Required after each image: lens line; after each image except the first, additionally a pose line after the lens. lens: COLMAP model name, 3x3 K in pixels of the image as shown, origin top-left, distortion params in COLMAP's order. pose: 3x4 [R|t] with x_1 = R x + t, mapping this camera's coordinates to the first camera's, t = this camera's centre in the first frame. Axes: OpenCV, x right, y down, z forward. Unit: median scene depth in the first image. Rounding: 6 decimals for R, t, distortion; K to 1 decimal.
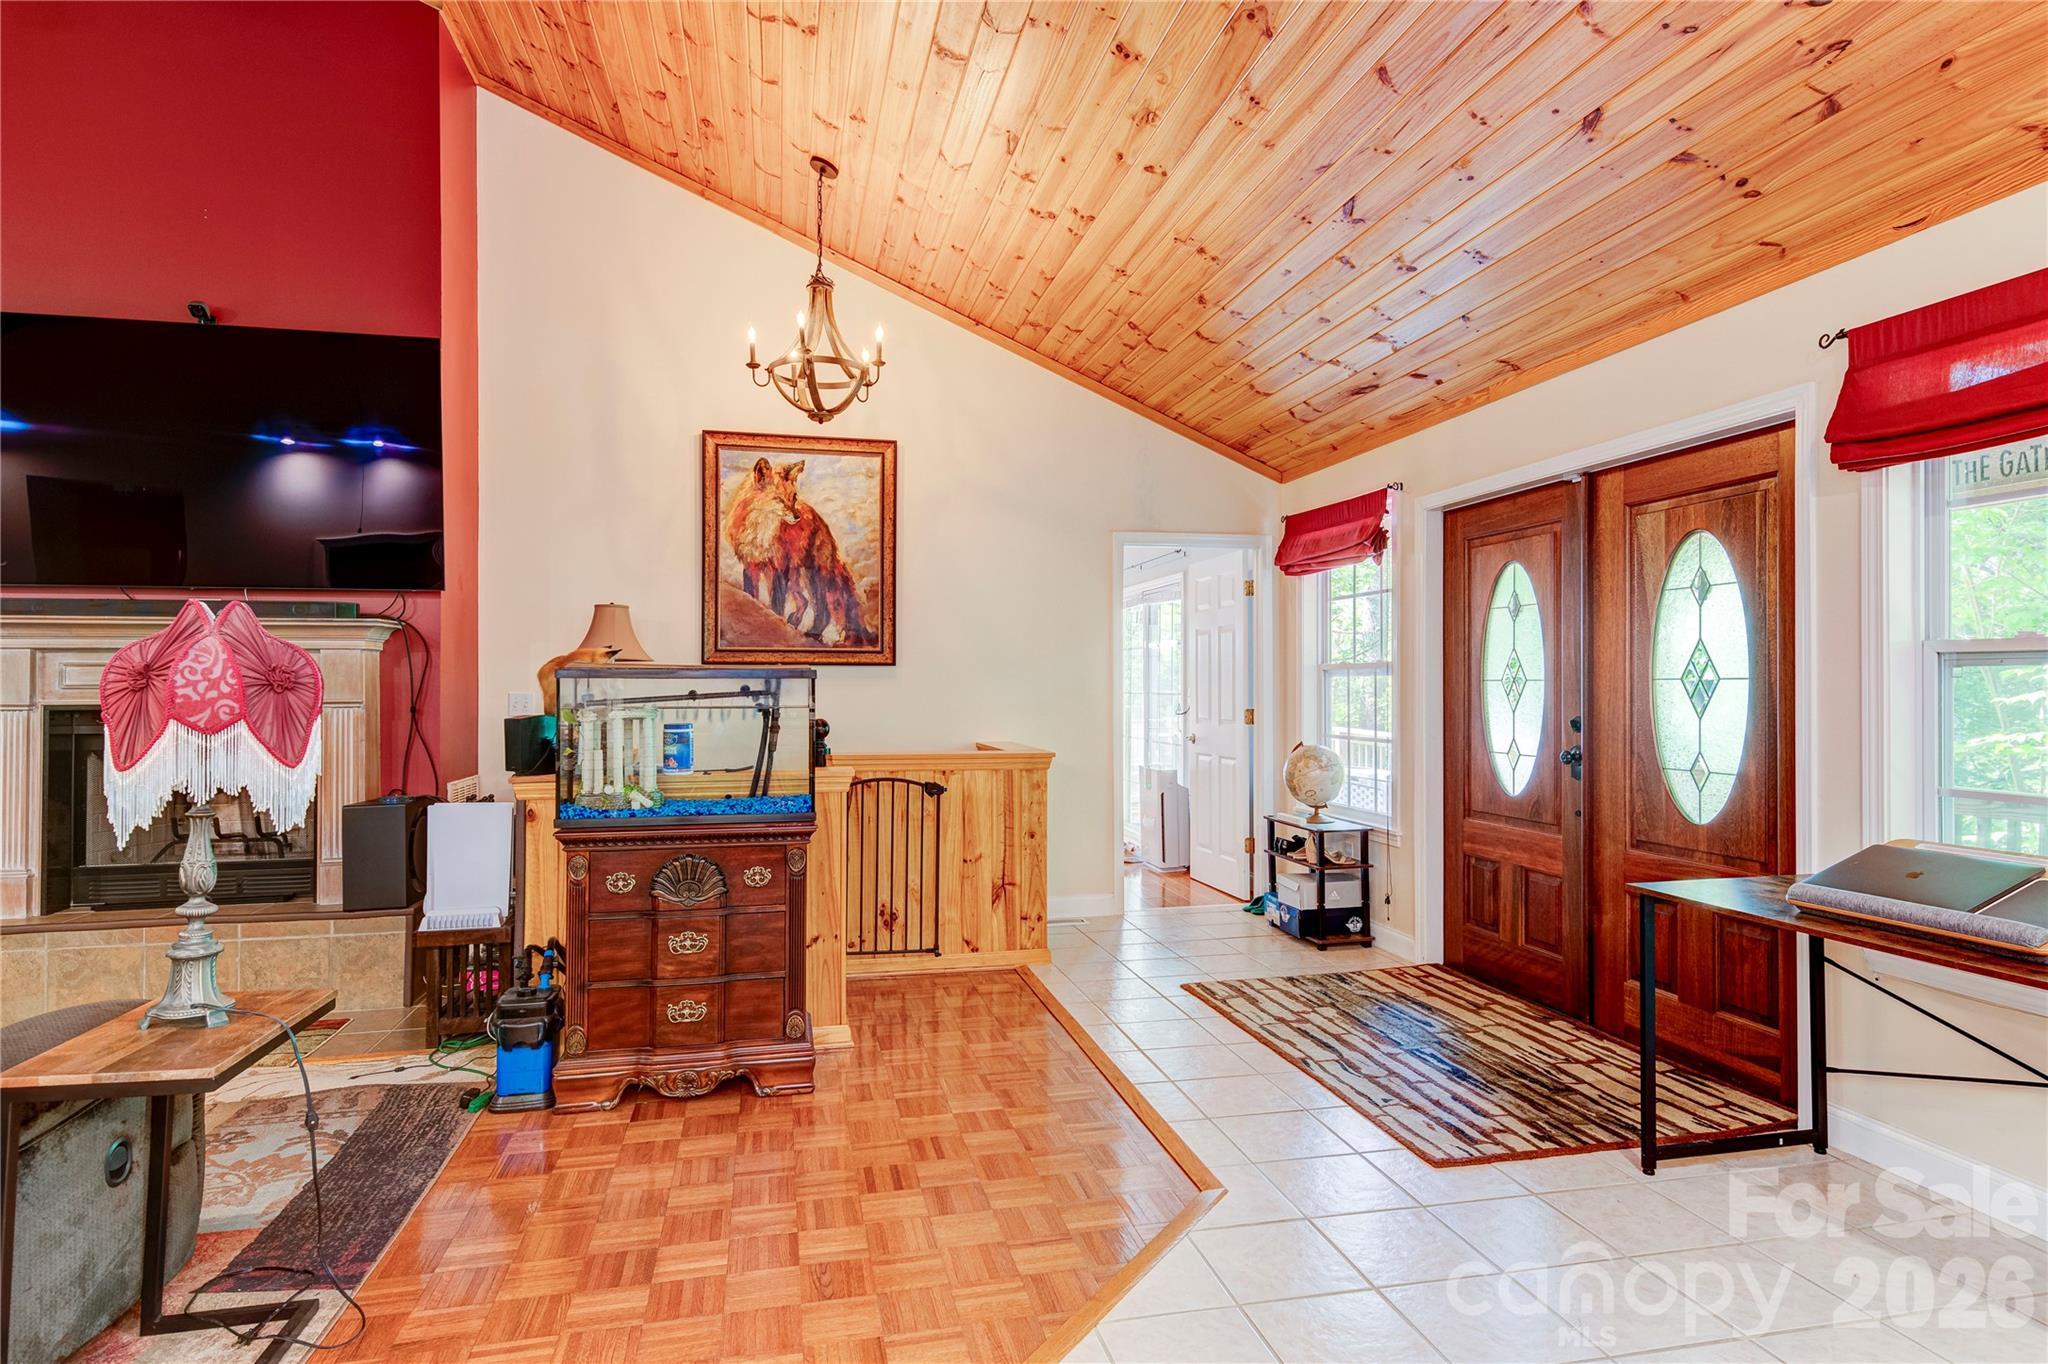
lens RADIAL K [[1107.5, 0, 1032.8], [0, 1107.5, 677.6], [0, 0, 1]] dist [0.019100, -0.003977]
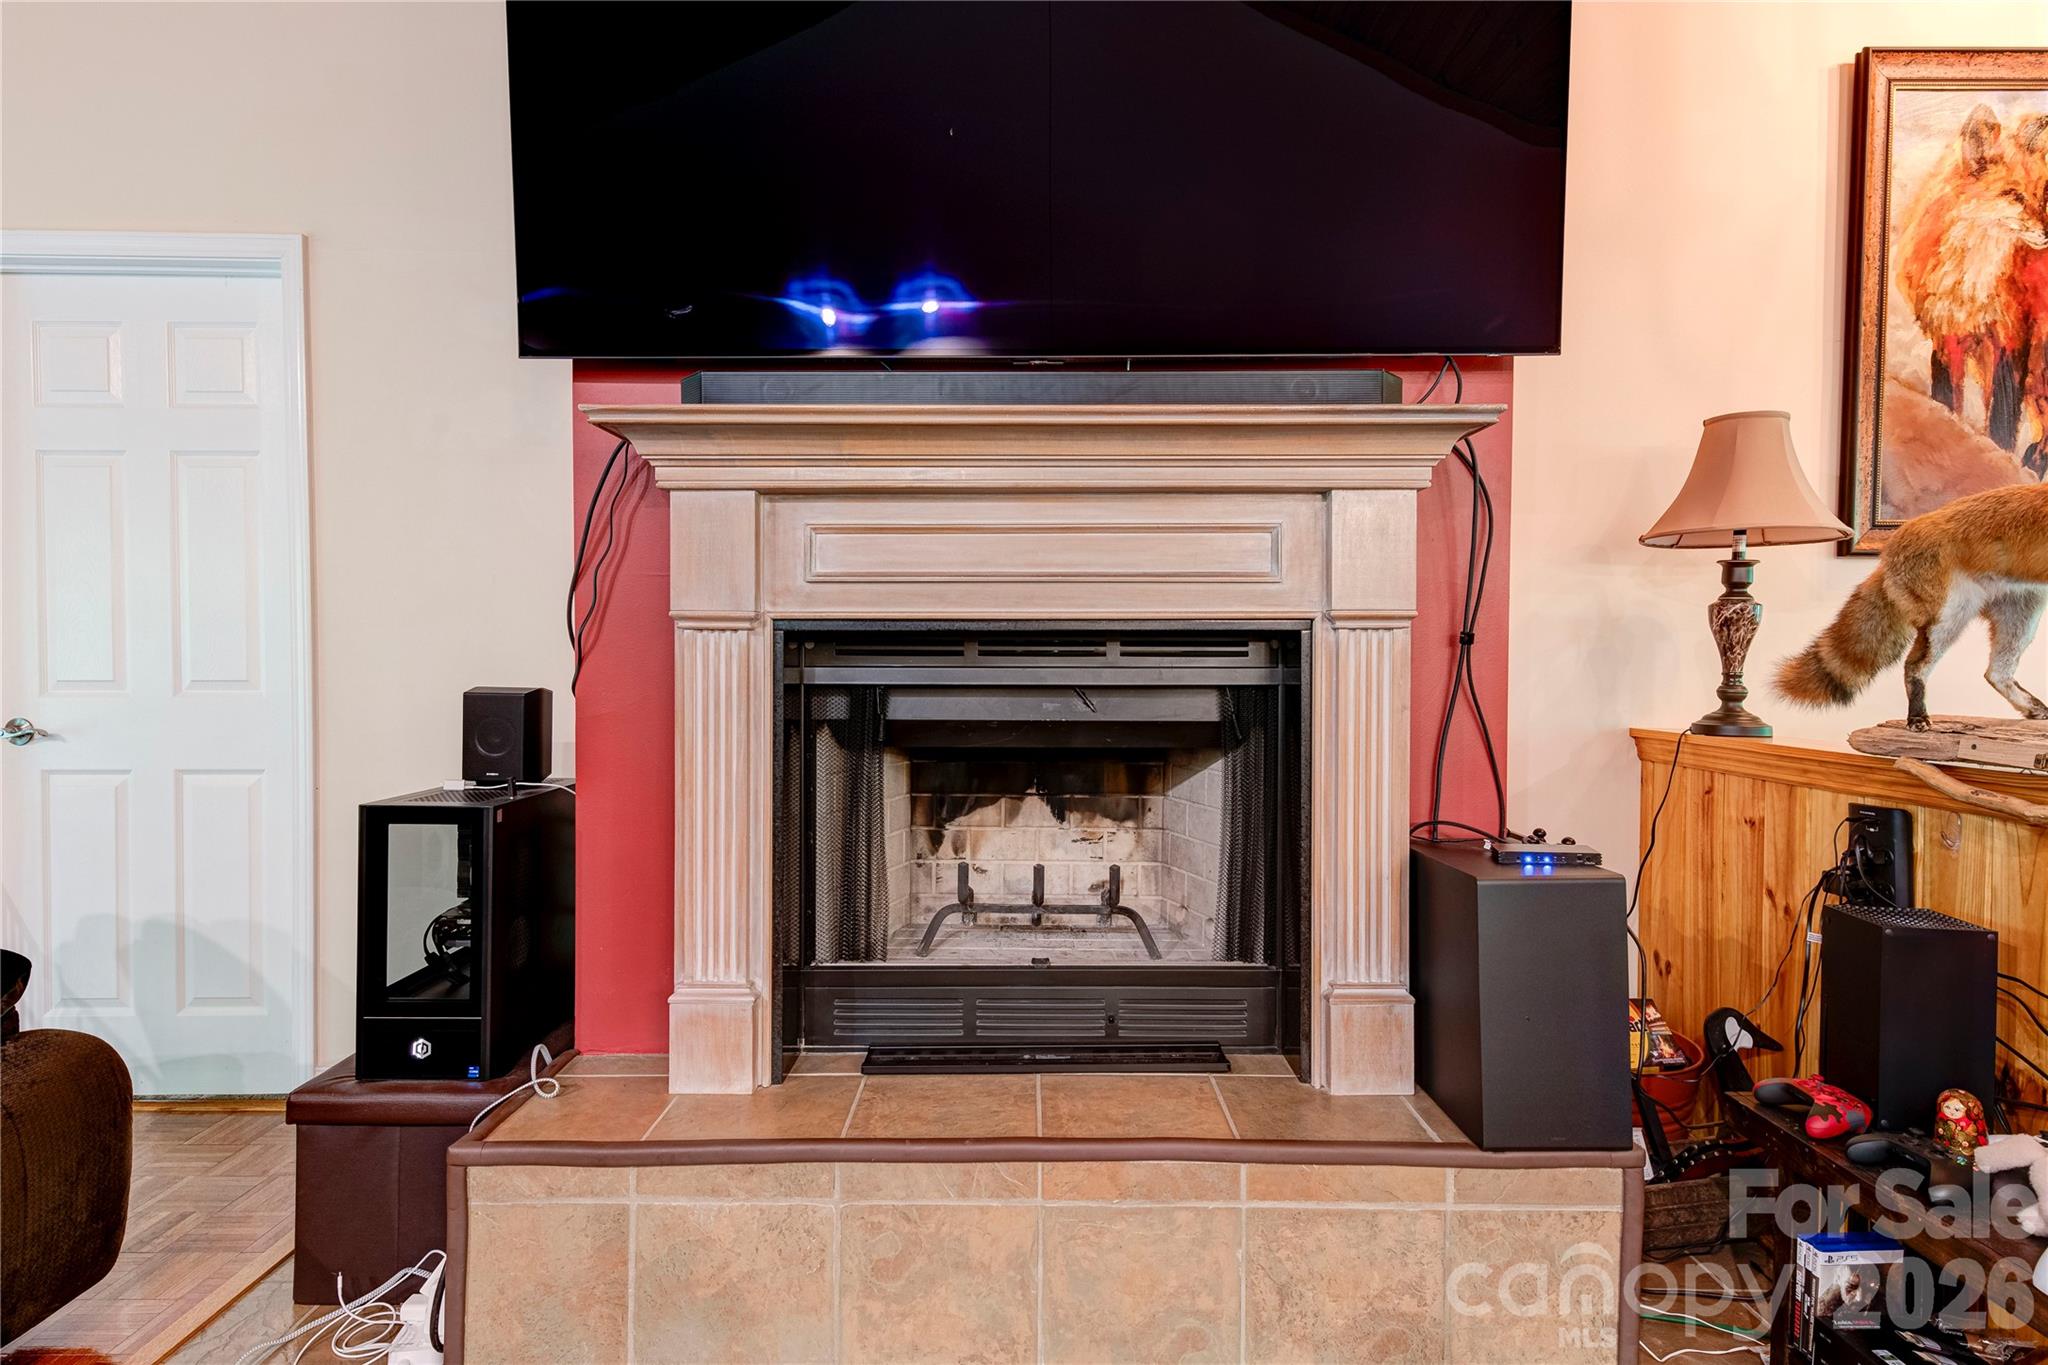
lens RADIAL K [[1107.5, 0, 1037.1], [0, 1107.5, 683.6], [0, 0, 1]] dist [0.019100, -0.003977]
pose [[0.971196, 0.004925, -0.238231, -0.513359], [0.000521, 0.999740, 0.022792, 0.030814], [0.238282, -0.022260, 0.970941, 0.451275]]
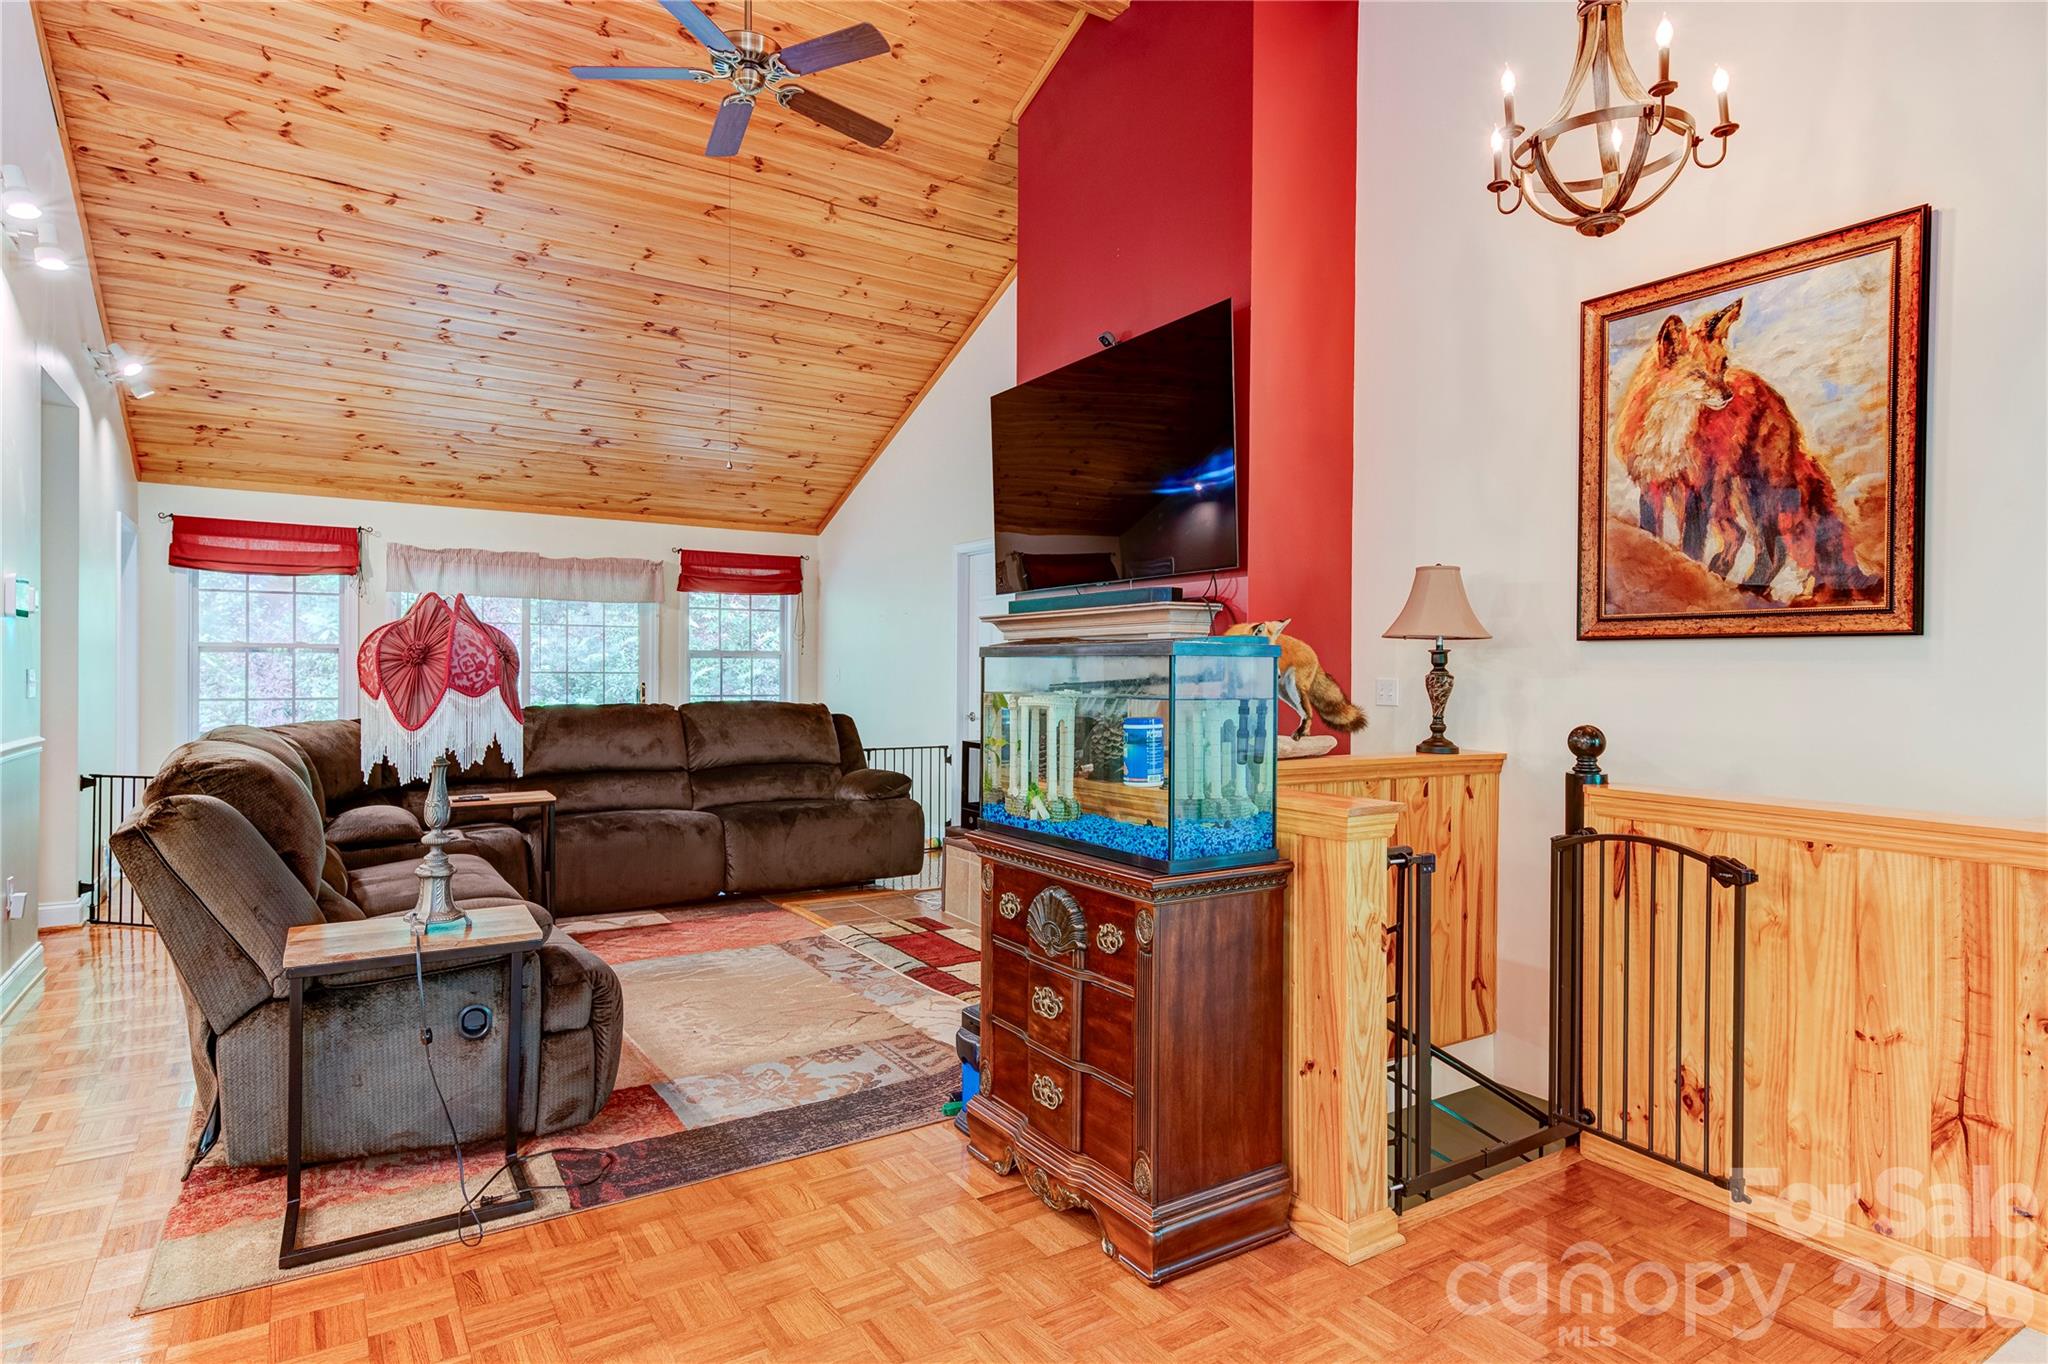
lens RADIAL K [[1107.5, 0, 1040.8], [0, 1107.5, 681.0], [0, 0, 1]] dist [0.019100, -0.003977]
pose [[0.342856, 0.012501, -0.939305, 0.239700], [-0.001080, 0.999916, 0.012914, 0.004568], [0.939388, -0.003413, 0.342840, 0.438958]]
